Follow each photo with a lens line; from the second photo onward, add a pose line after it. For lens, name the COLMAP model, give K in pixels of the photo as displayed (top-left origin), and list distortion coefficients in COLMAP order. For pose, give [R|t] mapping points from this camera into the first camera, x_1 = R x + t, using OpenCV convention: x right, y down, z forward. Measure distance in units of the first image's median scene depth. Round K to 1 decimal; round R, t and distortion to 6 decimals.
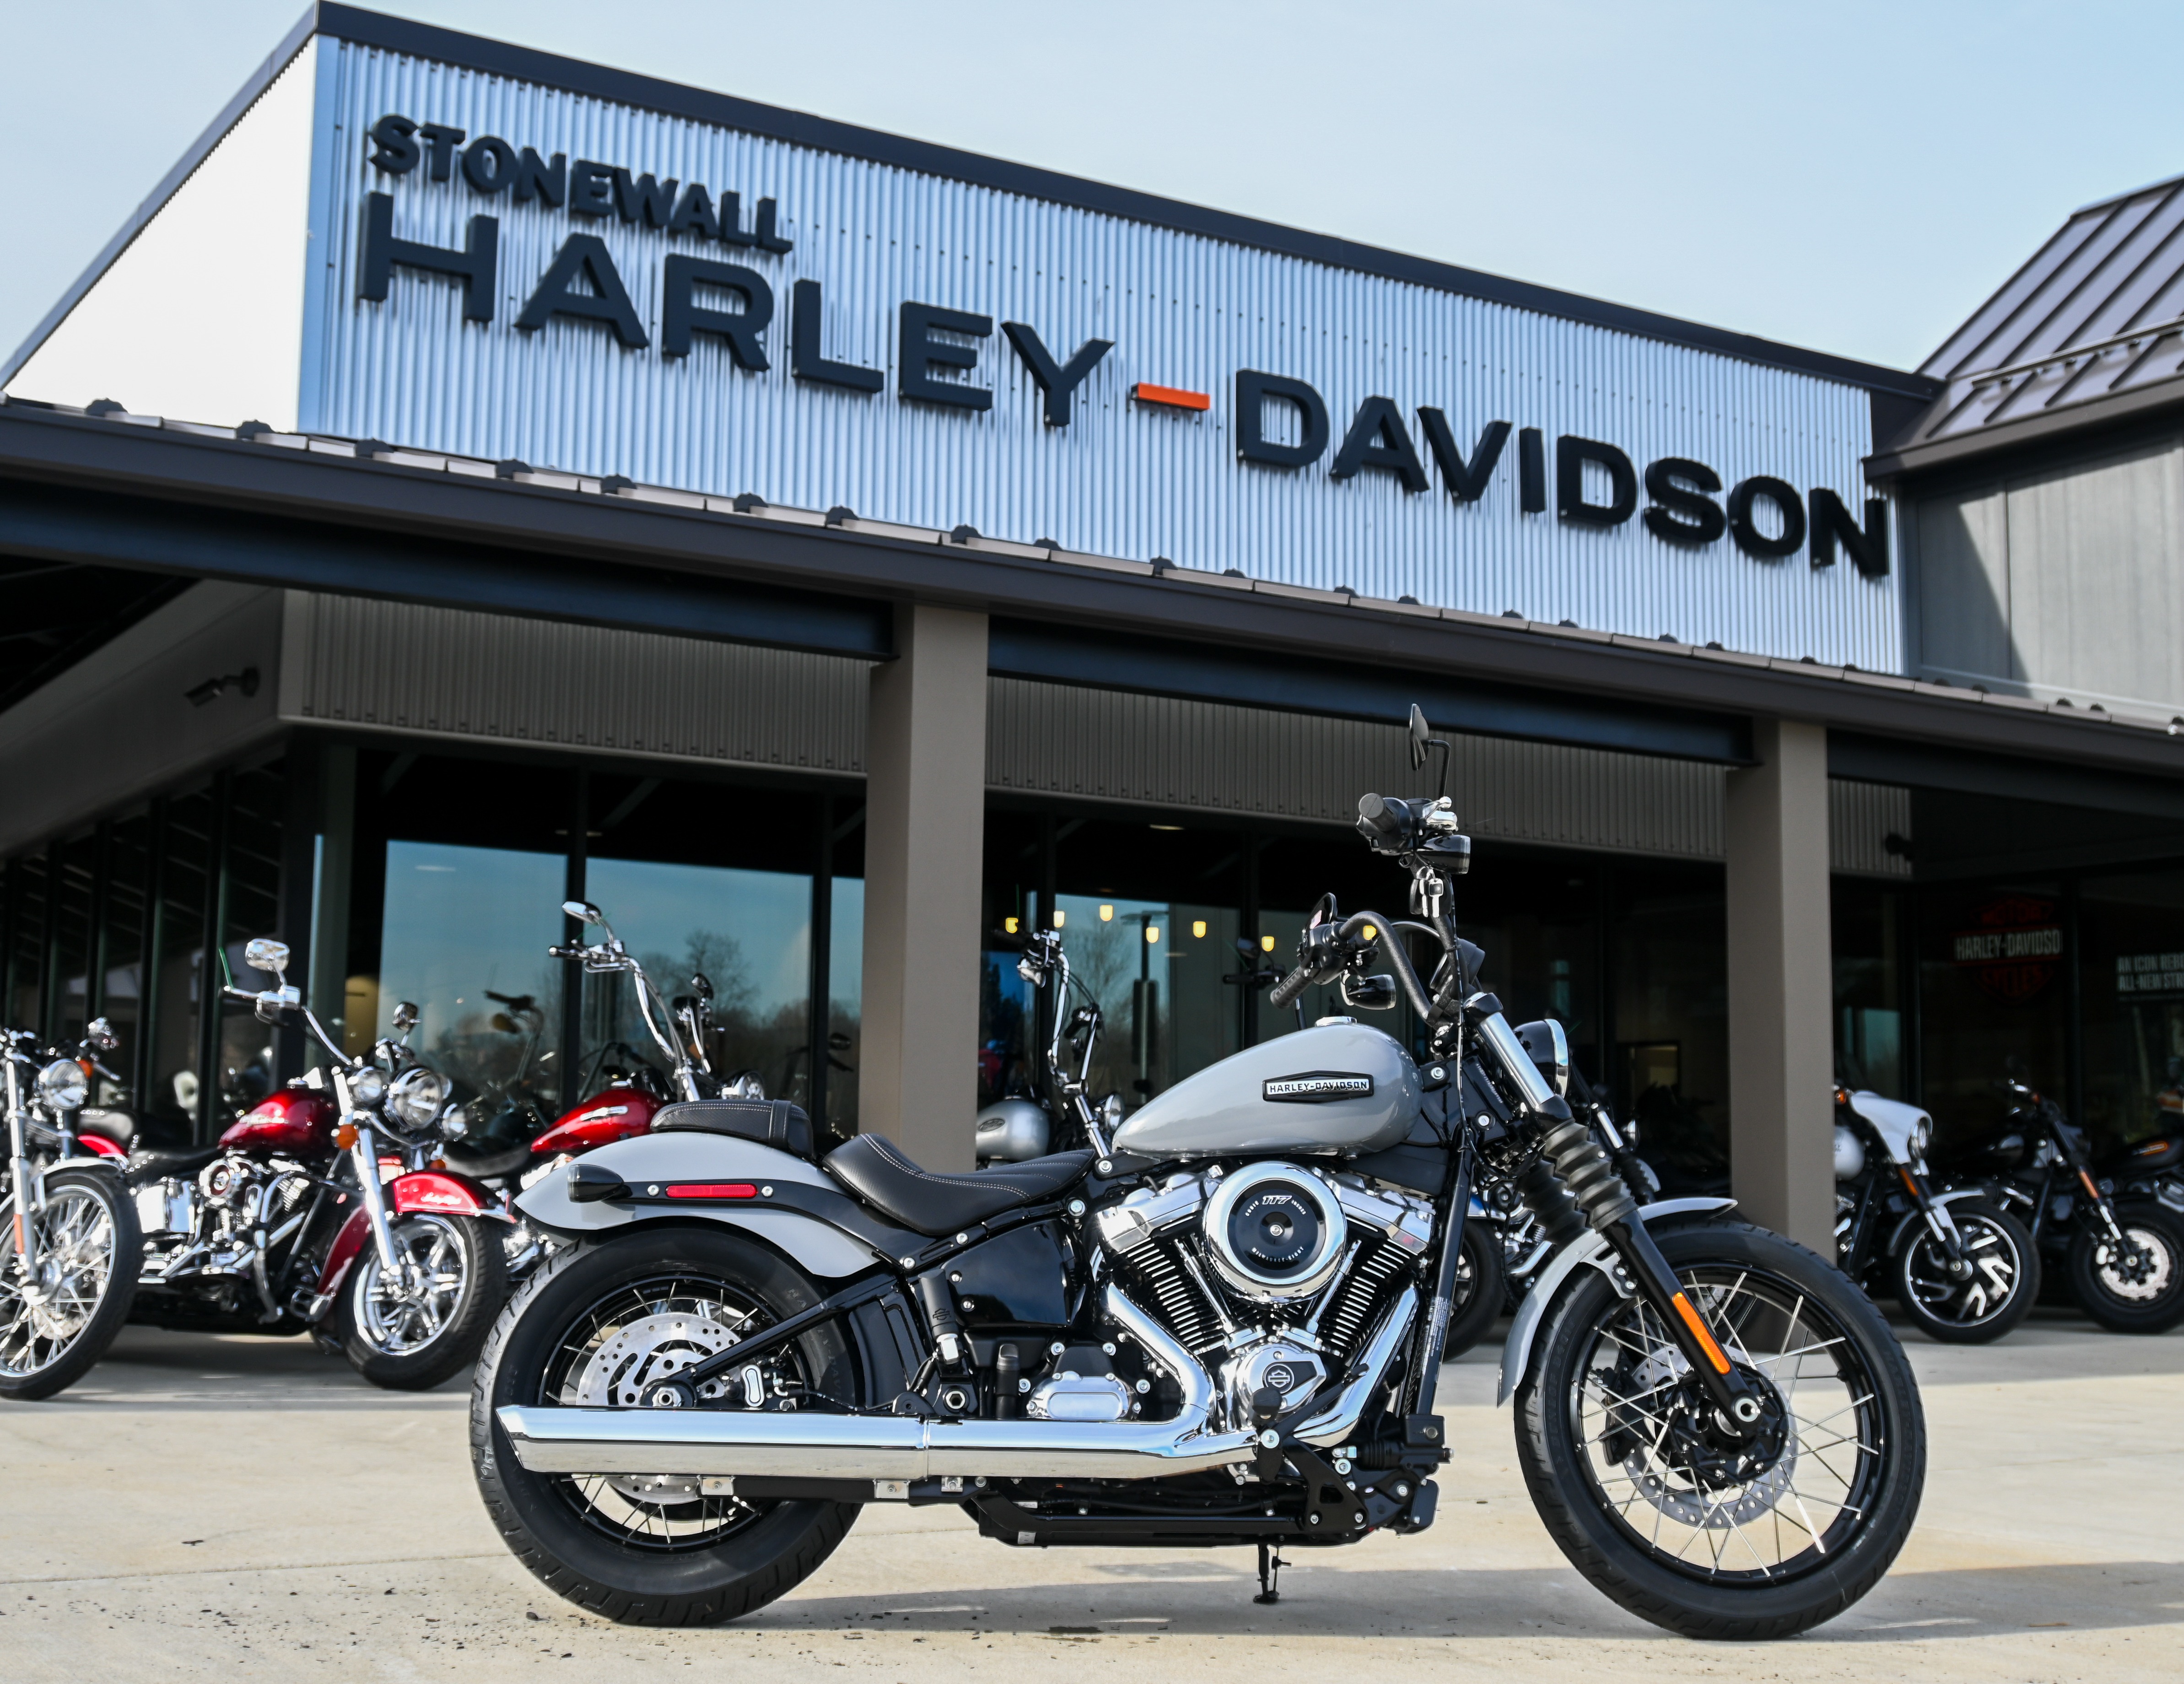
lens RADIAL K [[2777.1, 0, 1092.0], [0, 2777.1, 842.0], [0, 0, 1]] dist [0.001104, 0.018814]
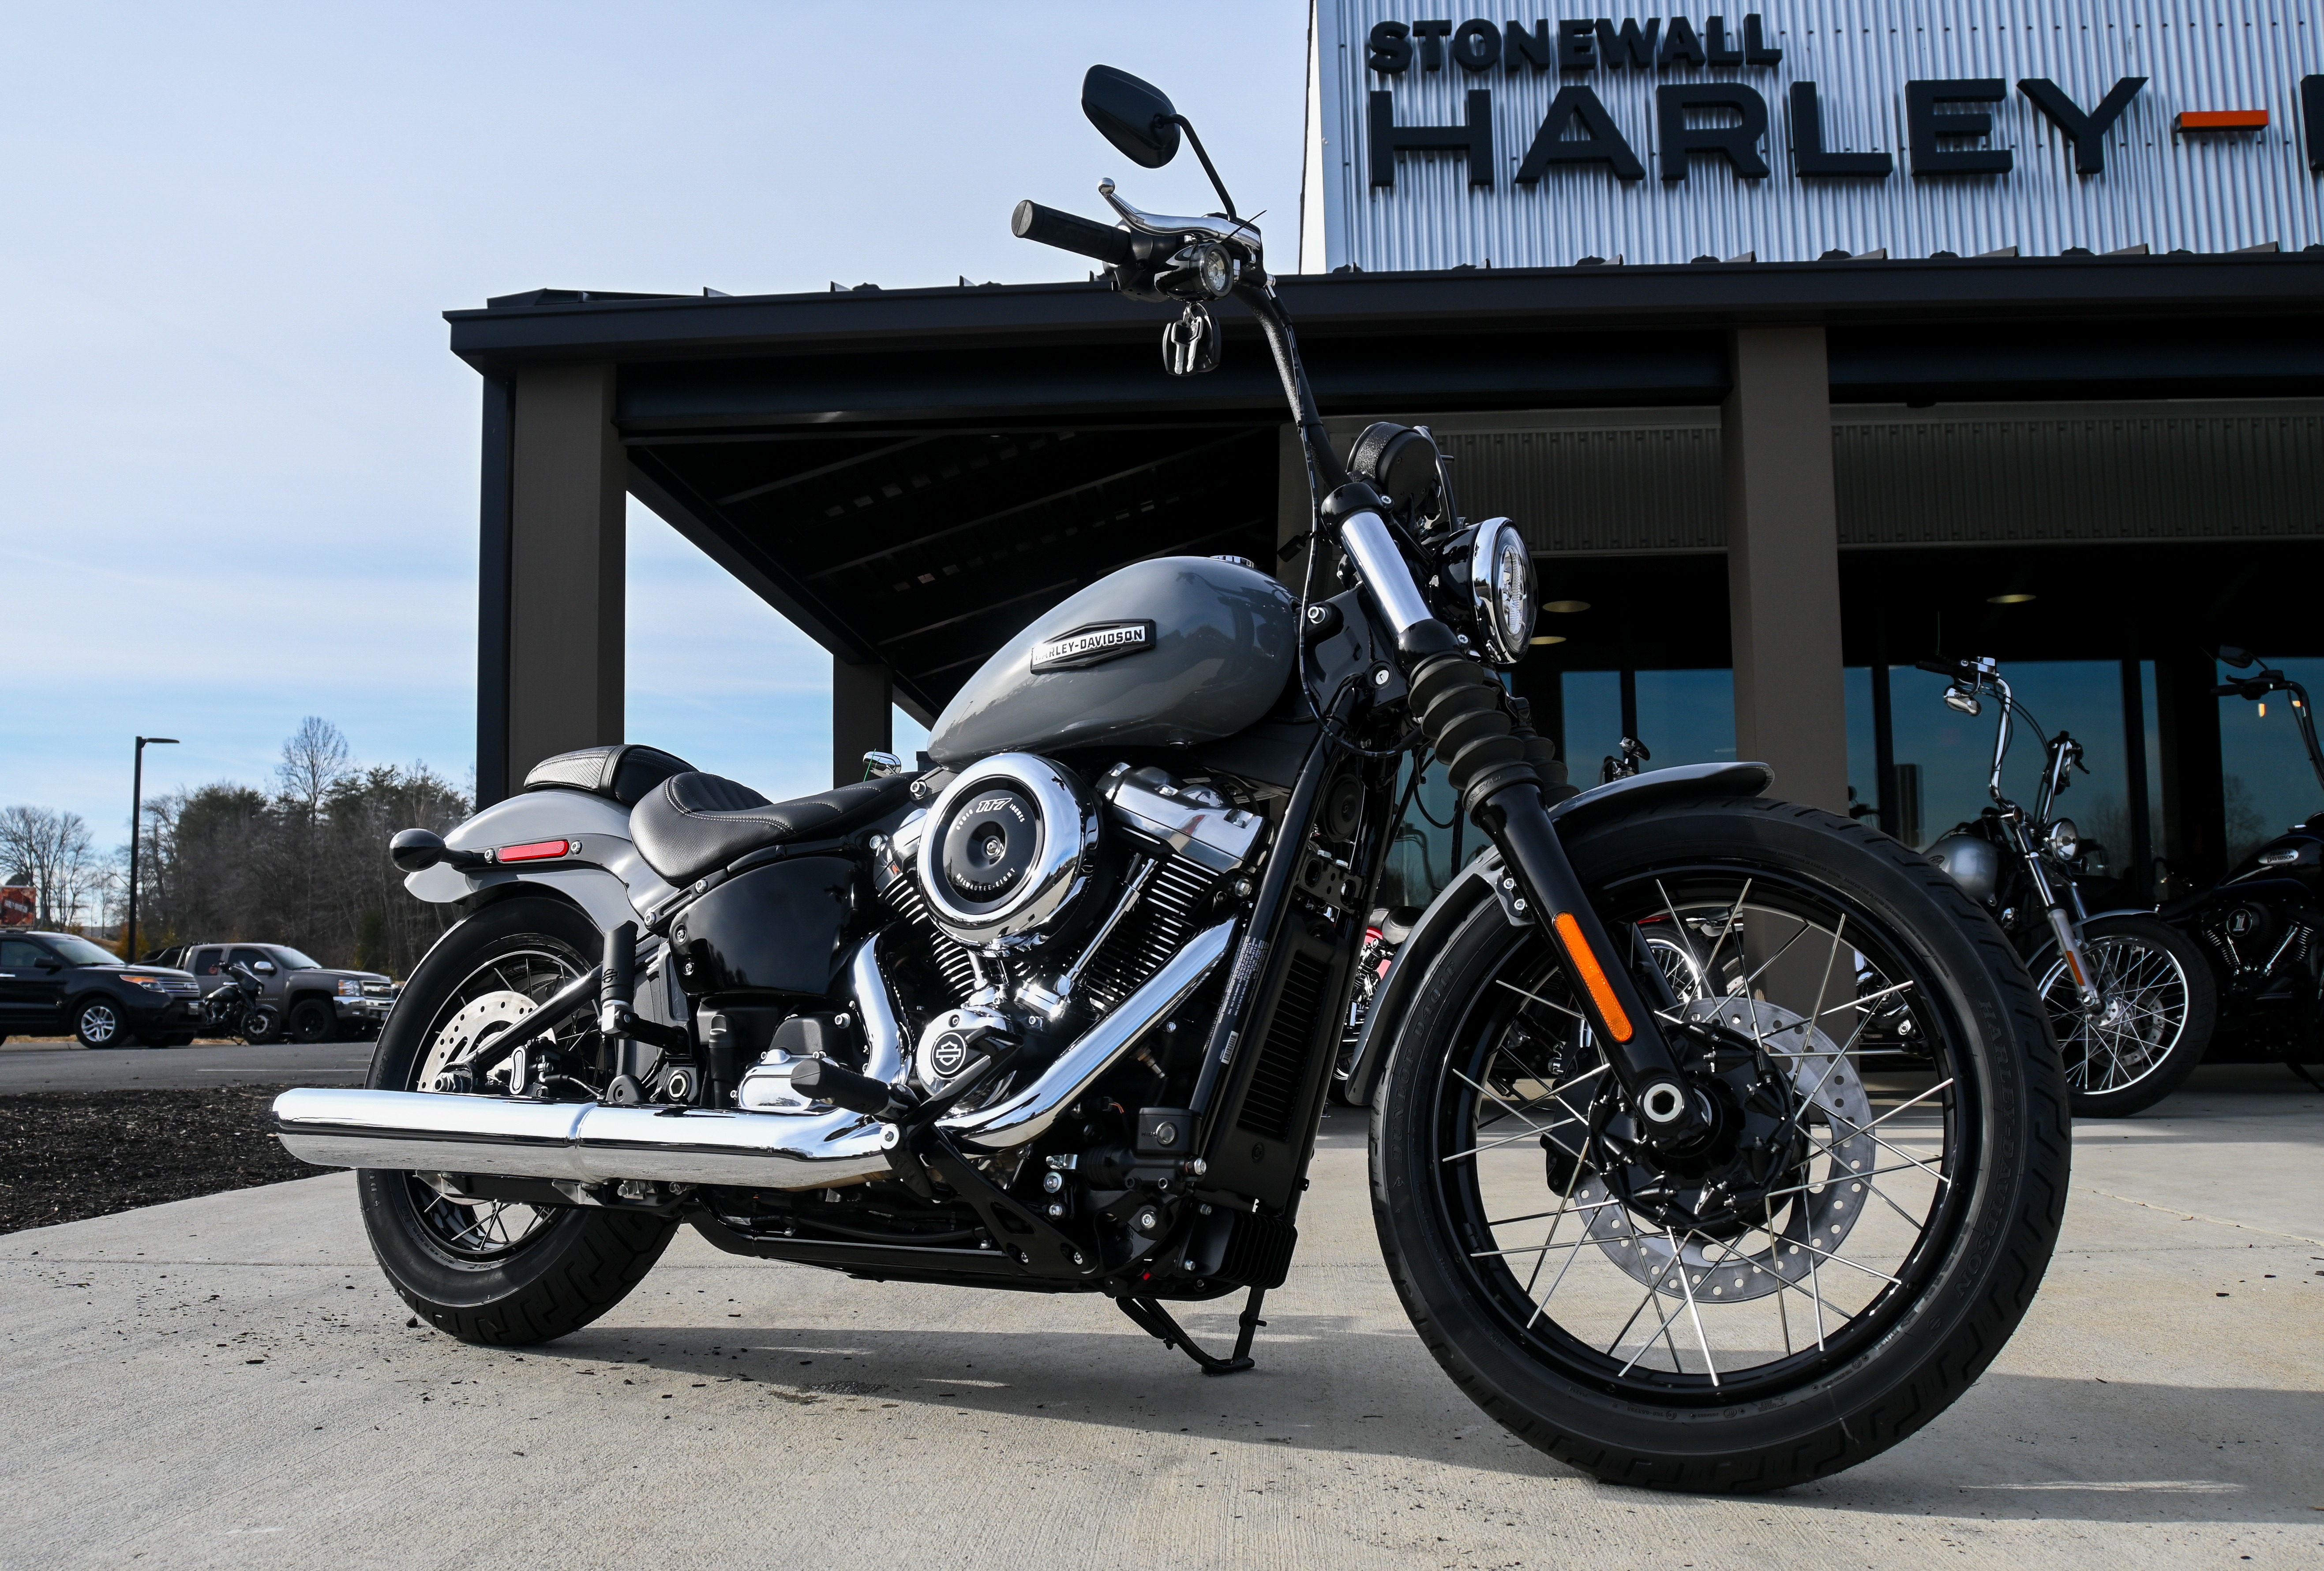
lens RADIAL K [[2154.7, 0, 1162.0], [0, 2154.7, 785.5], [0, 0, 1]] dist [0.008090, -0.091808]
pose [[0.827700, -0.080273, -0.555400, 0.136922], [0.095227, 0.995454, -0.001959, 0.043420], [0.553032, -0.051267, 0.831581, 0.190993]]
